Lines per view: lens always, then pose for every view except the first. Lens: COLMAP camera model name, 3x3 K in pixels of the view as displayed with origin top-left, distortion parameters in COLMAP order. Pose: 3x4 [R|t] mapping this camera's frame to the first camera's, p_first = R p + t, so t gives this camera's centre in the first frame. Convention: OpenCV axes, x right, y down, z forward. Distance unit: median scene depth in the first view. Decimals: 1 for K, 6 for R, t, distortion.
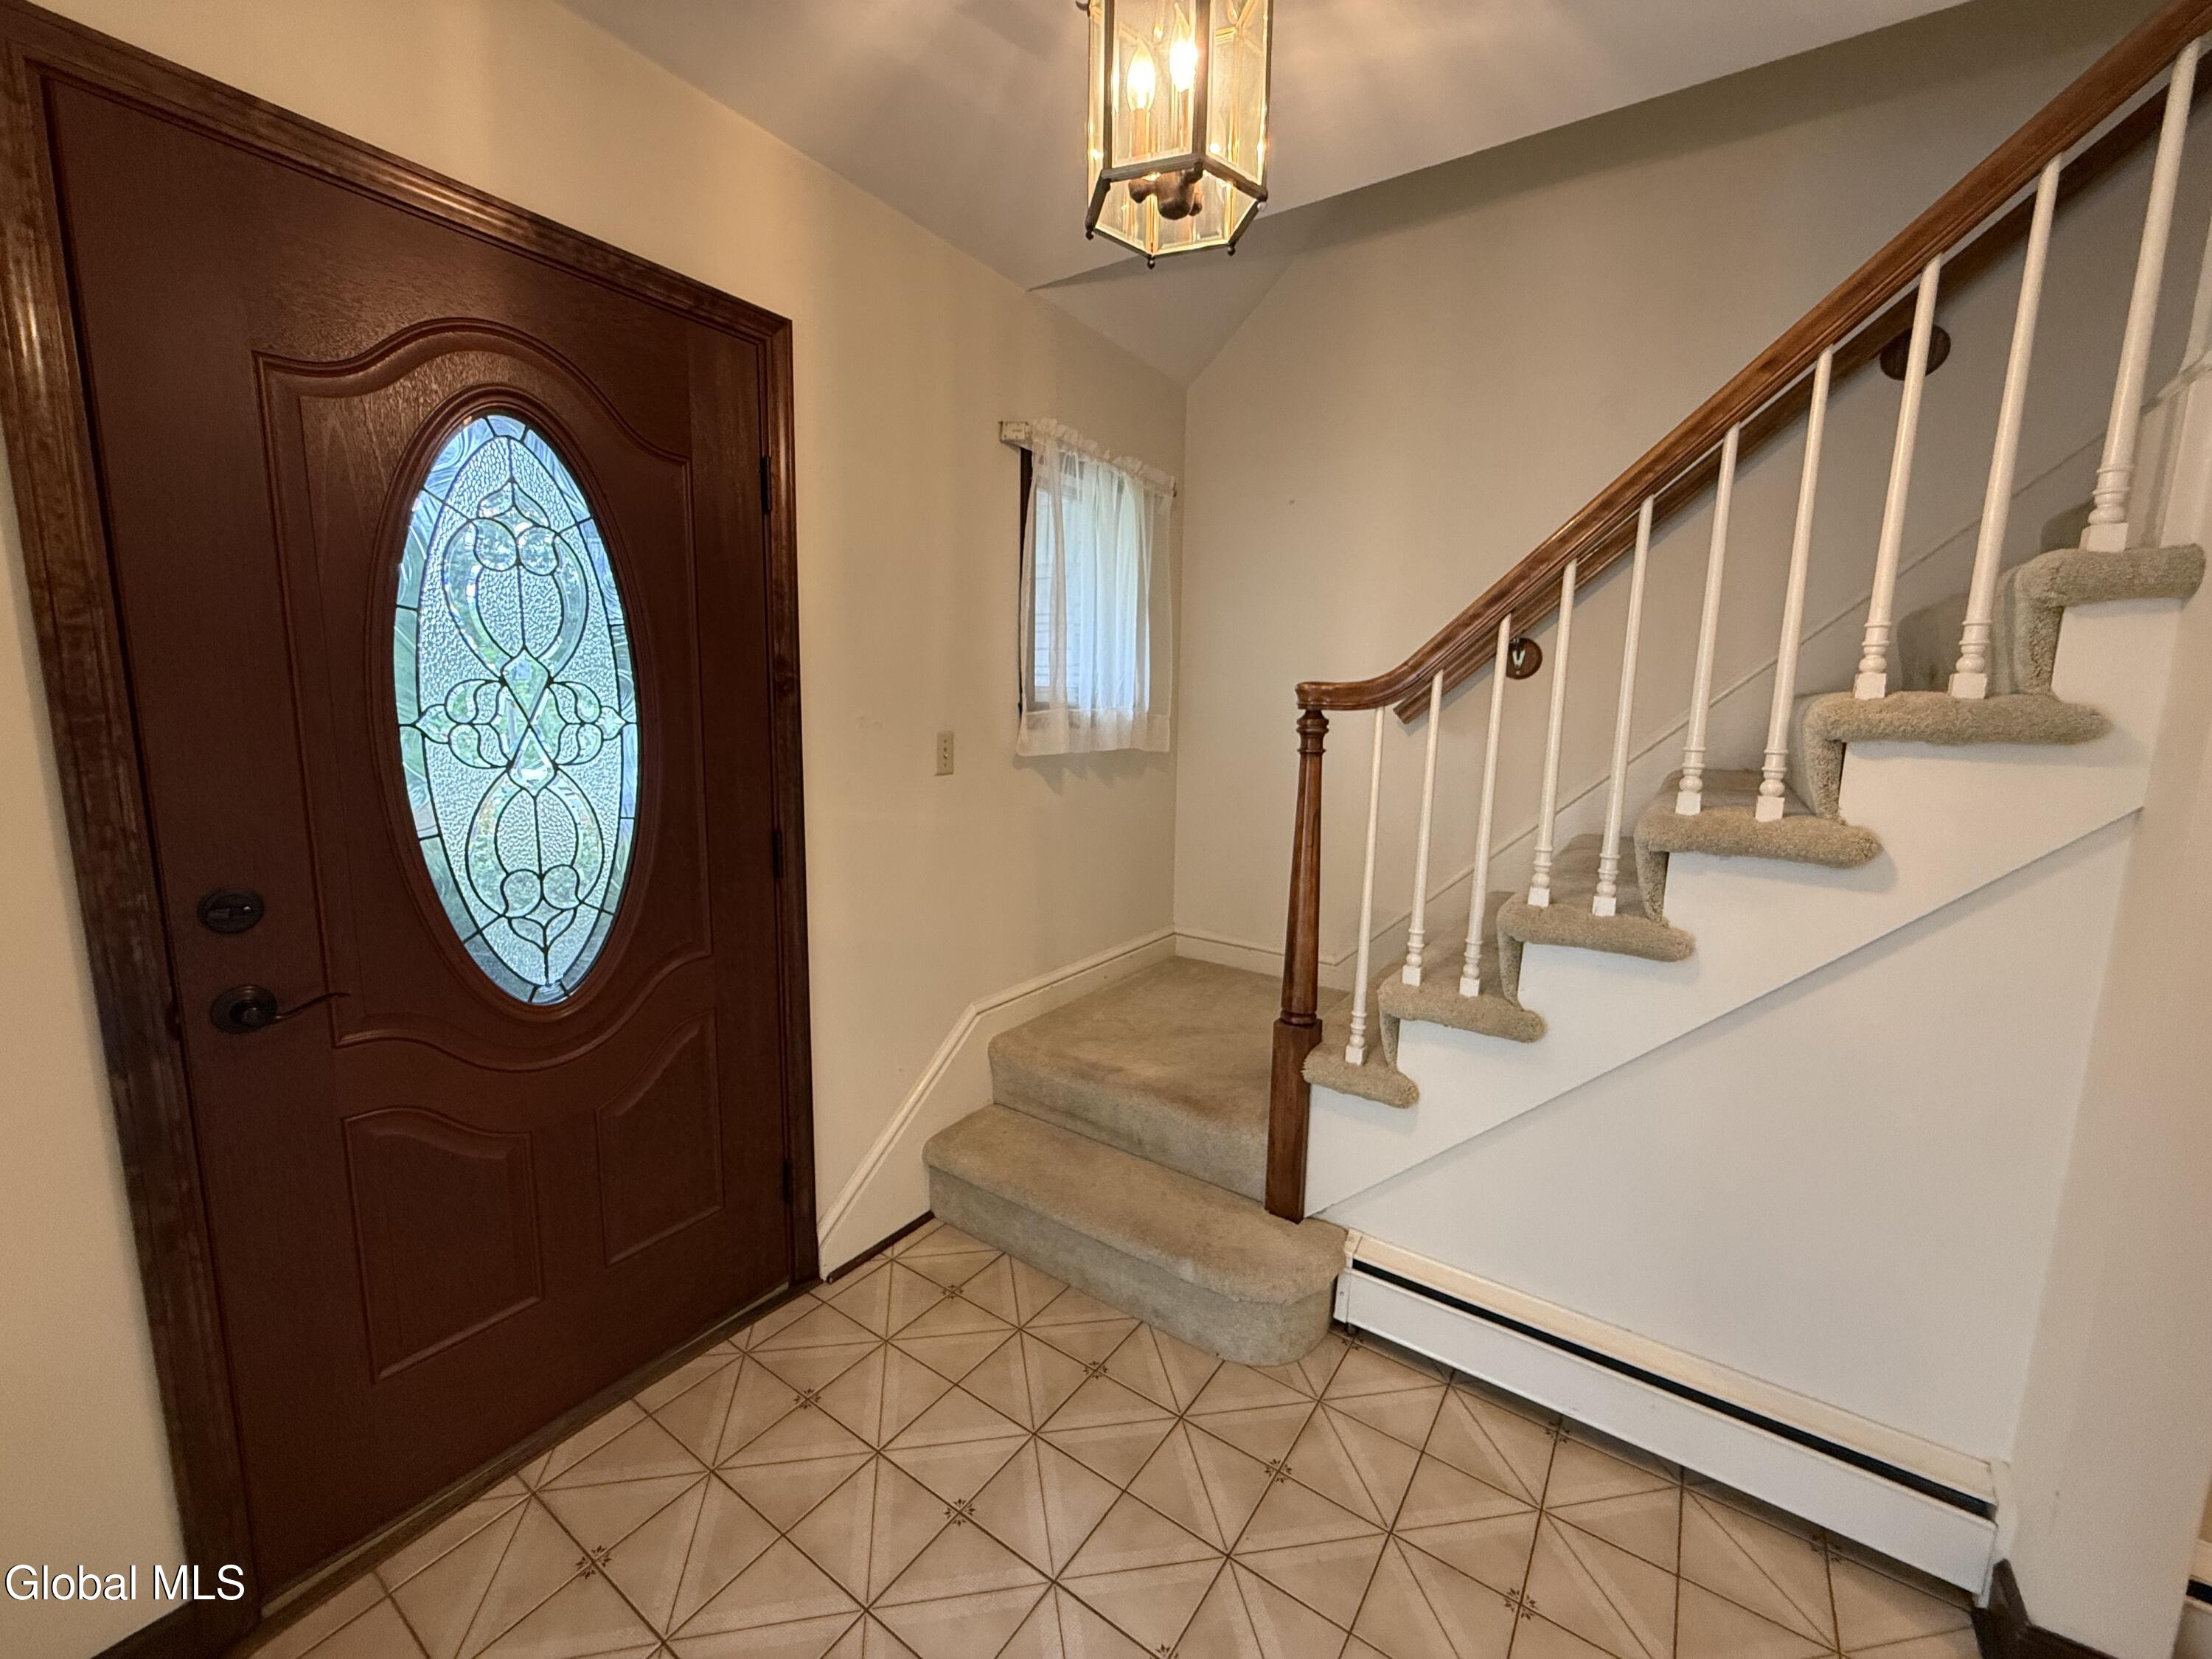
lens RADIAL K [[884.6, 0, 1097.7], [0, 884.6, 830.1], [0, 0, 1]] dist [-0.001551, -0.000118]
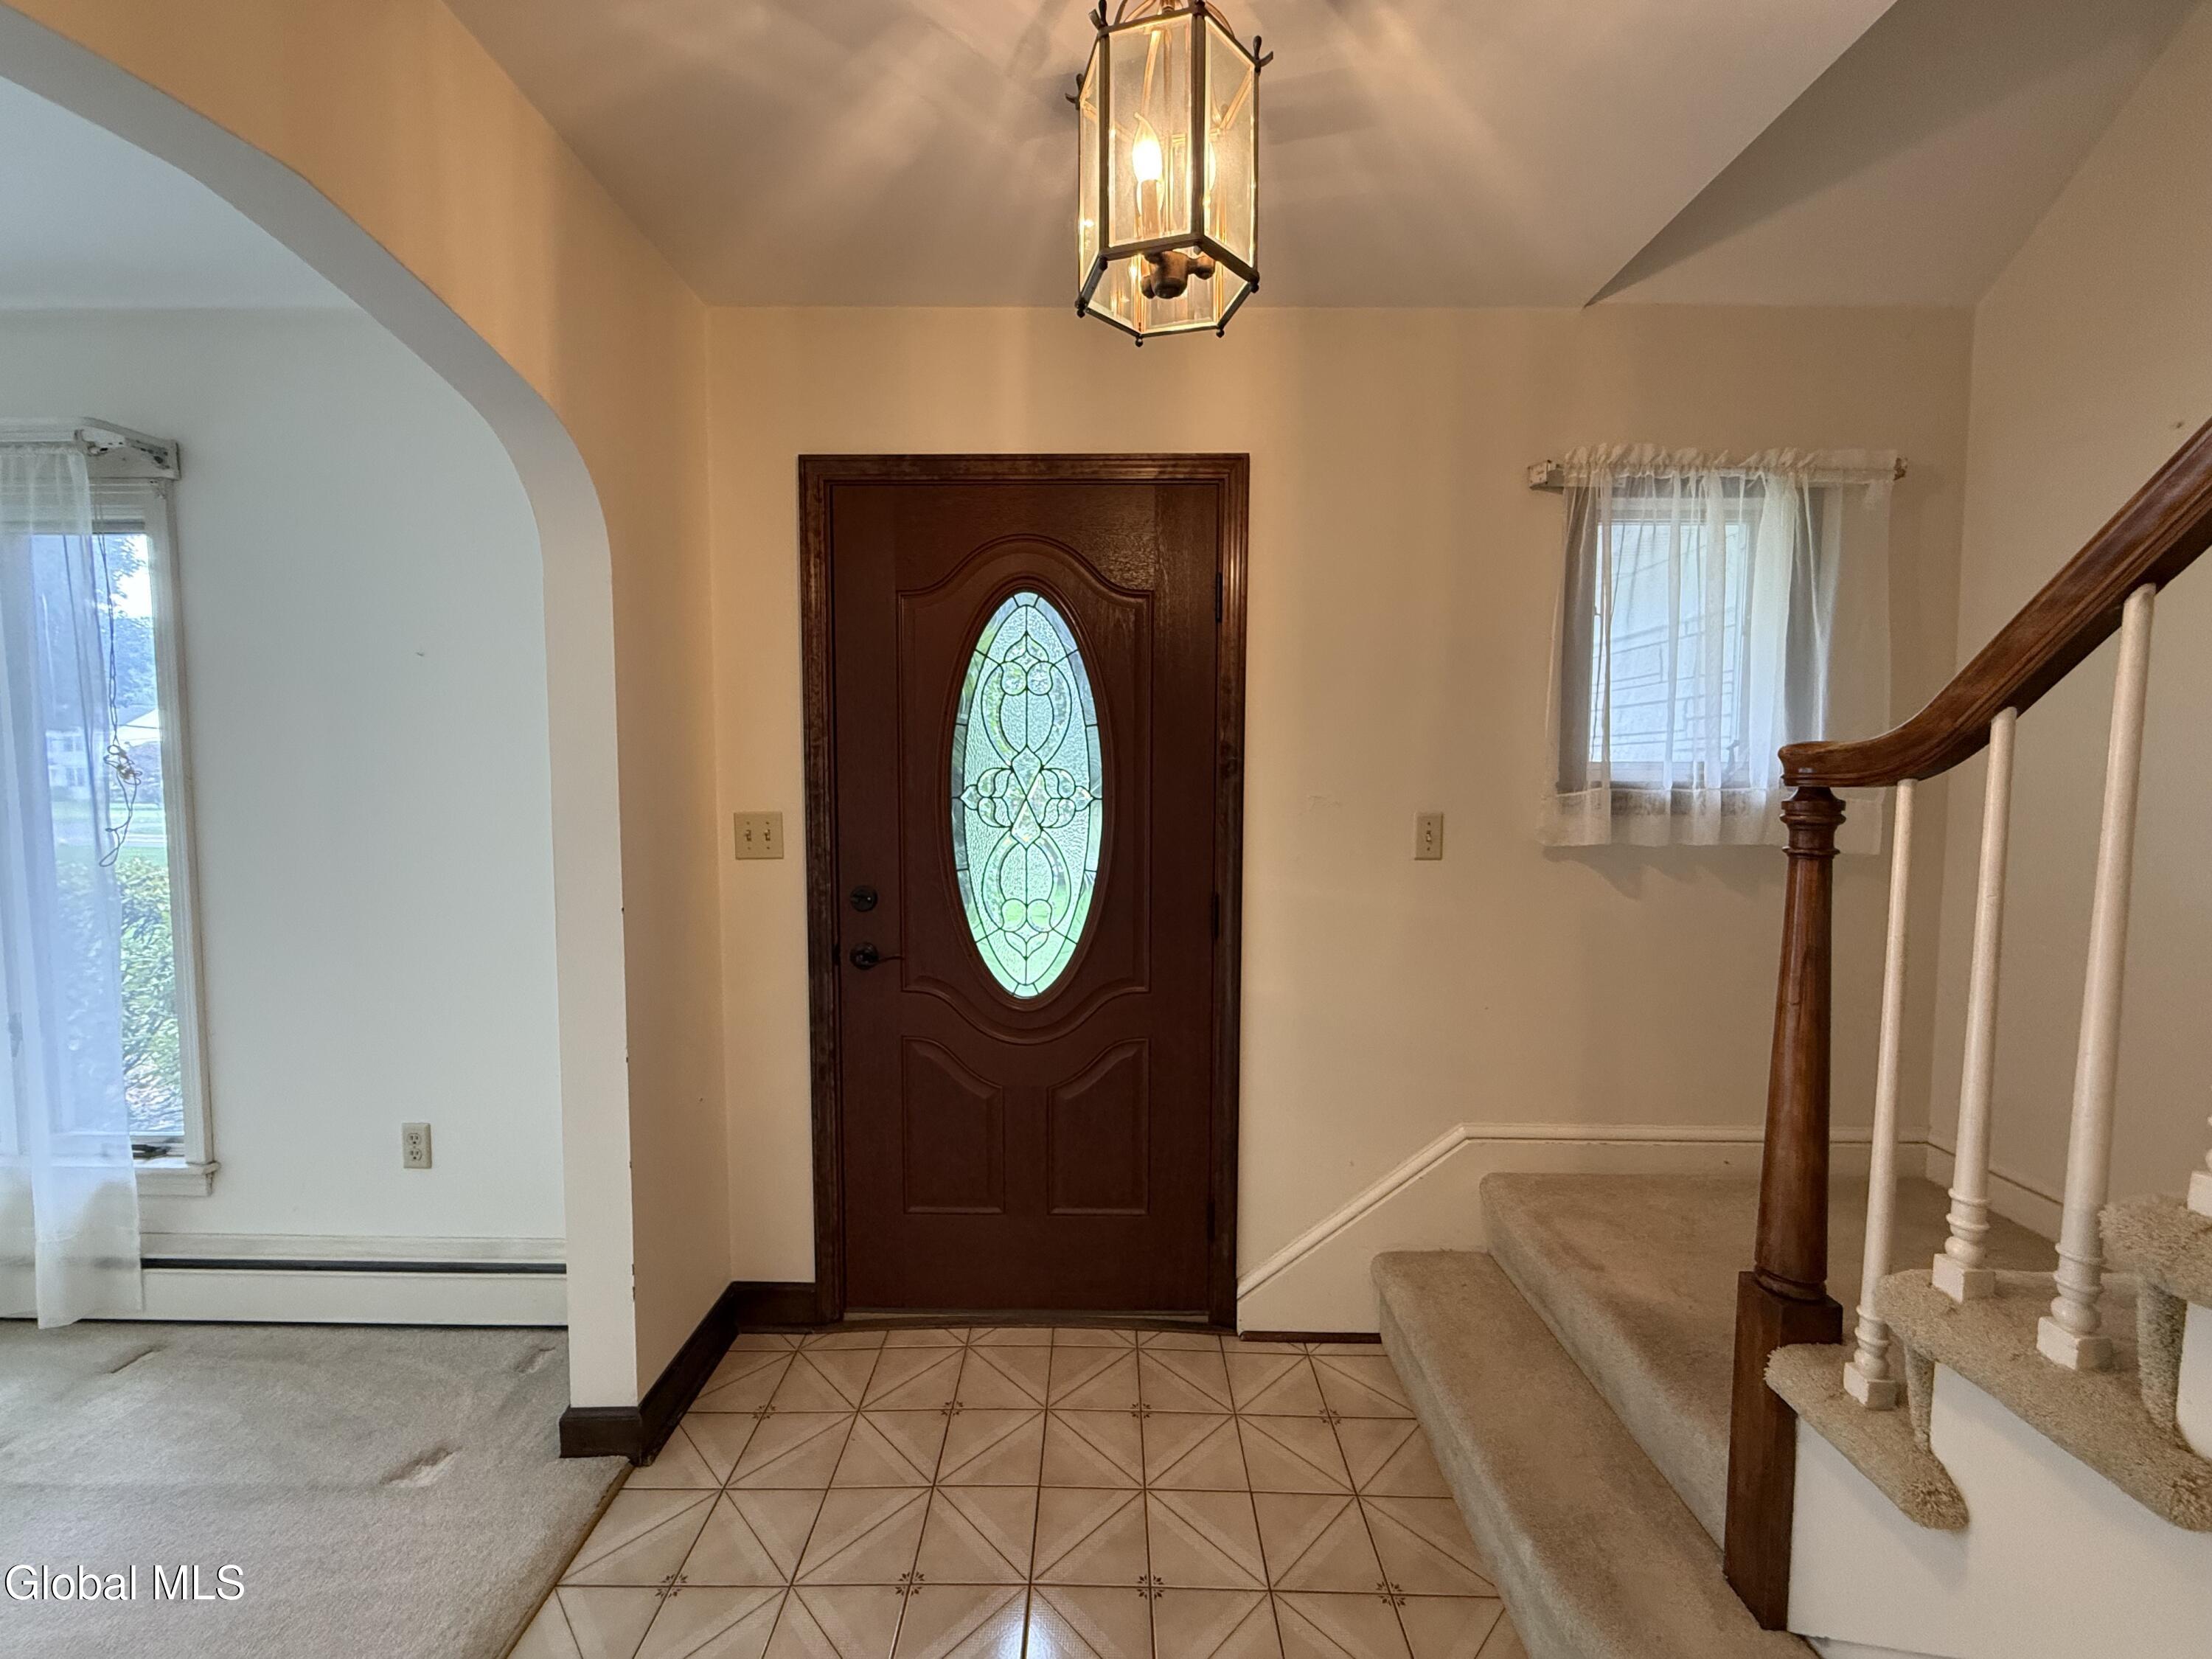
lens RADIAL K [[884.6, 0, 1097.7], [0, 884.6, 830.1], [0, 0, 1]] dist [-0.001551, -0.000118]
pose [[0.556371, 0.034665, -0.830211, 0.490027], [-0.116606, 0.992500, -0.036702, -0.023472], [0.822712, 0.117227, 0.556240, 0.241943]]
